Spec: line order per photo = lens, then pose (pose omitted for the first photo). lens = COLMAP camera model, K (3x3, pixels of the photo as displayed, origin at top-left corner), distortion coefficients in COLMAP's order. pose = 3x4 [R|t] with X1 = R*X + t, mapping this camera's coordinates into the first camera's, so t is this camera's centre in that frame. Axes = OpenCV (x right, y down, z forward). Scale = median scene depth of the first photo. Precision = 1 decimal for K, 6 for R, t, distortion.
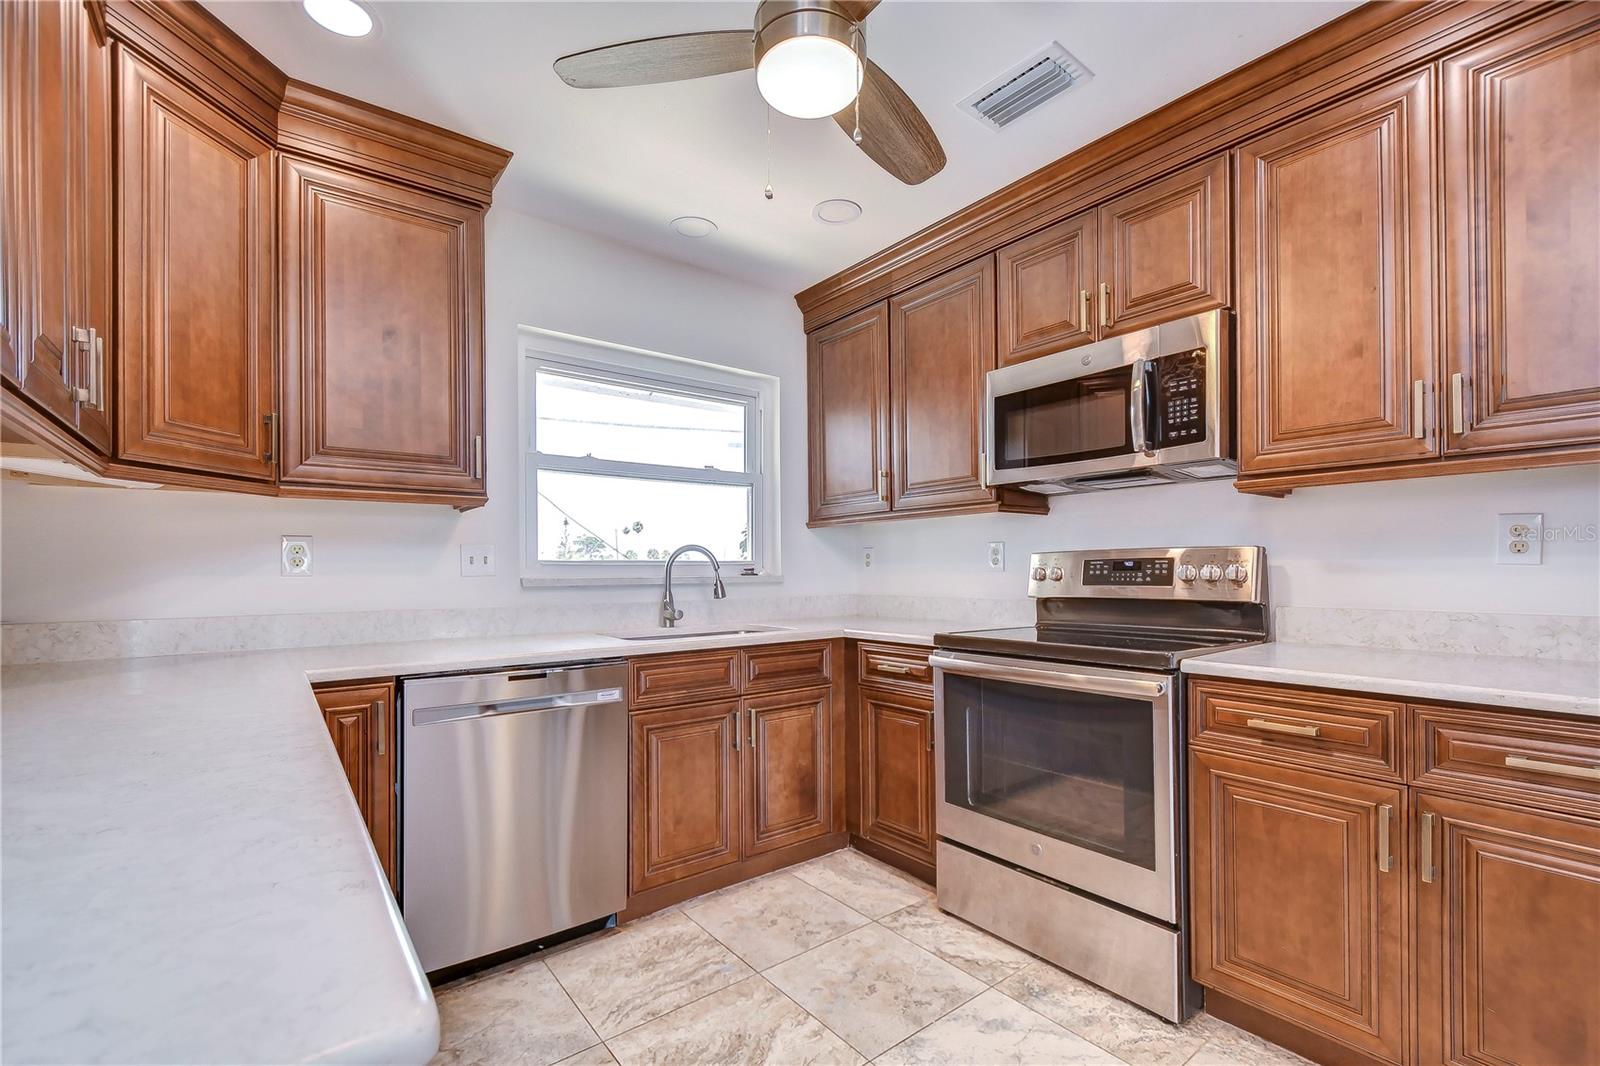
lens RADIAL K [[689.6, 0, 812.3], [0, 689.6, 567.0], [0, 0, 1]] dist [0.001306, -0.000032]
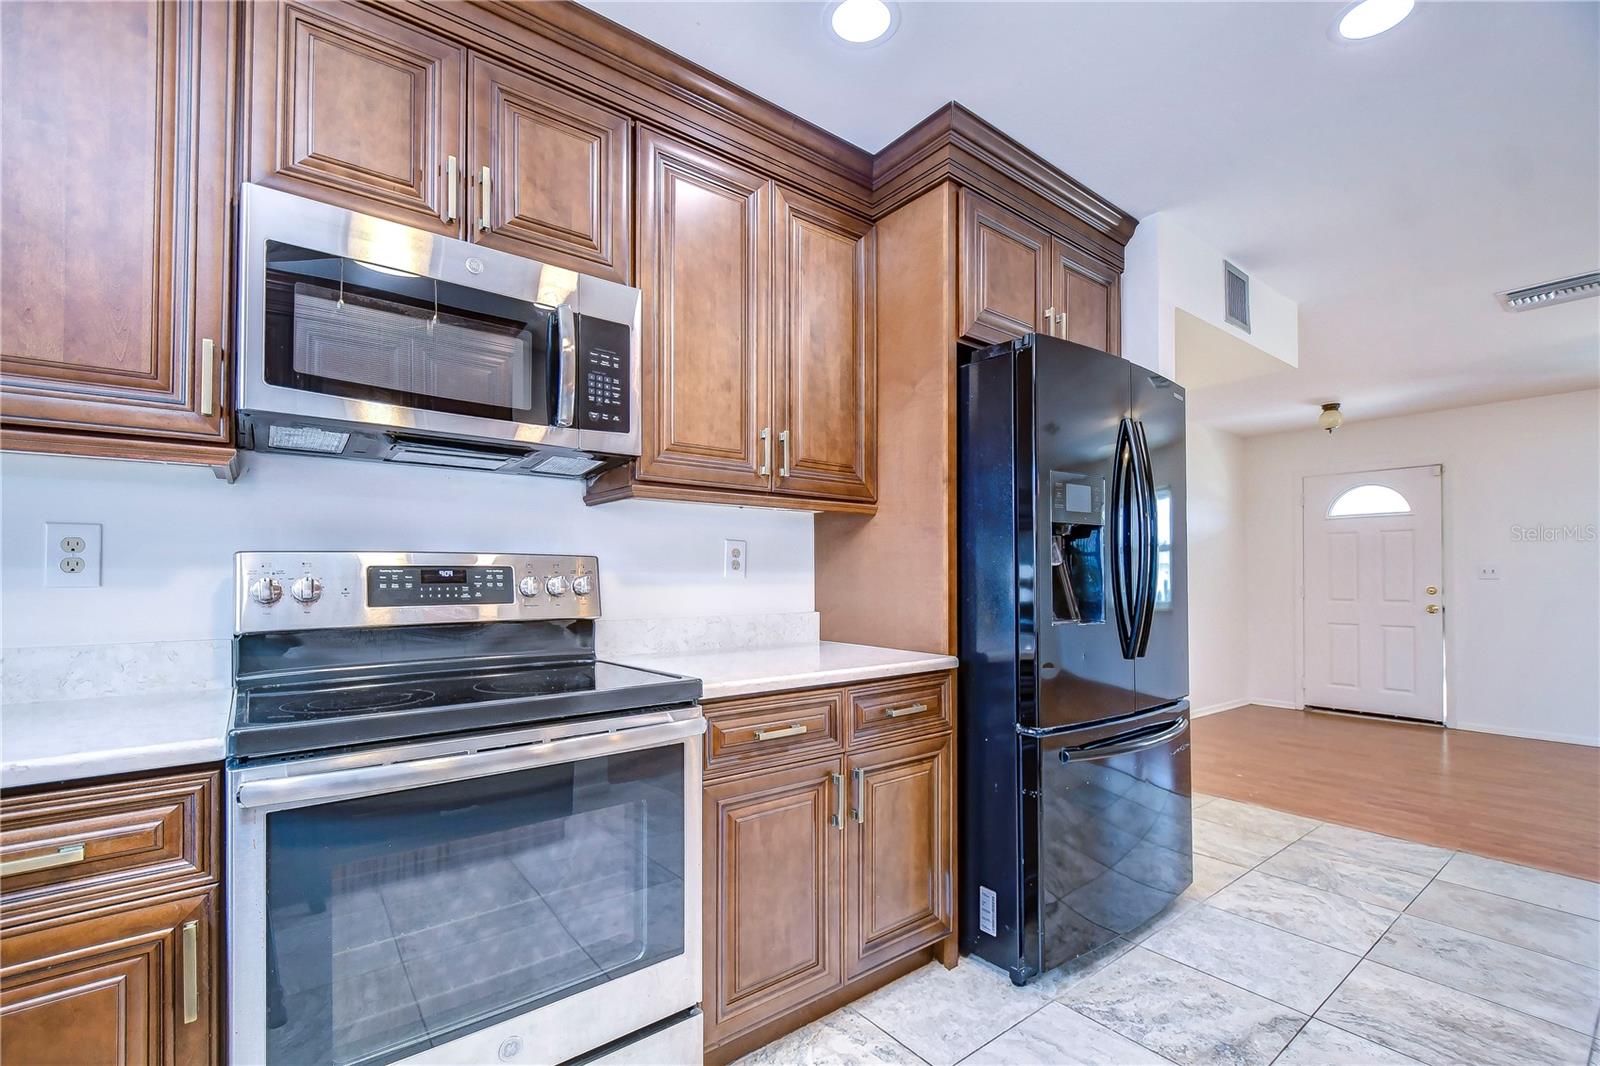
lens RADIAL K [[689.6, 0, 812.3], [0, 689.6, 567.0], [0, 0, 1]] dist [0.001306, -0.000032]
pose [[0.014856, 0.023486, 0.999614, -0.281311], [-0.001296, 0.999724, -0.023469, 0.005429], [-0.999889, -0.000947, 0.014882, 0.730790]]
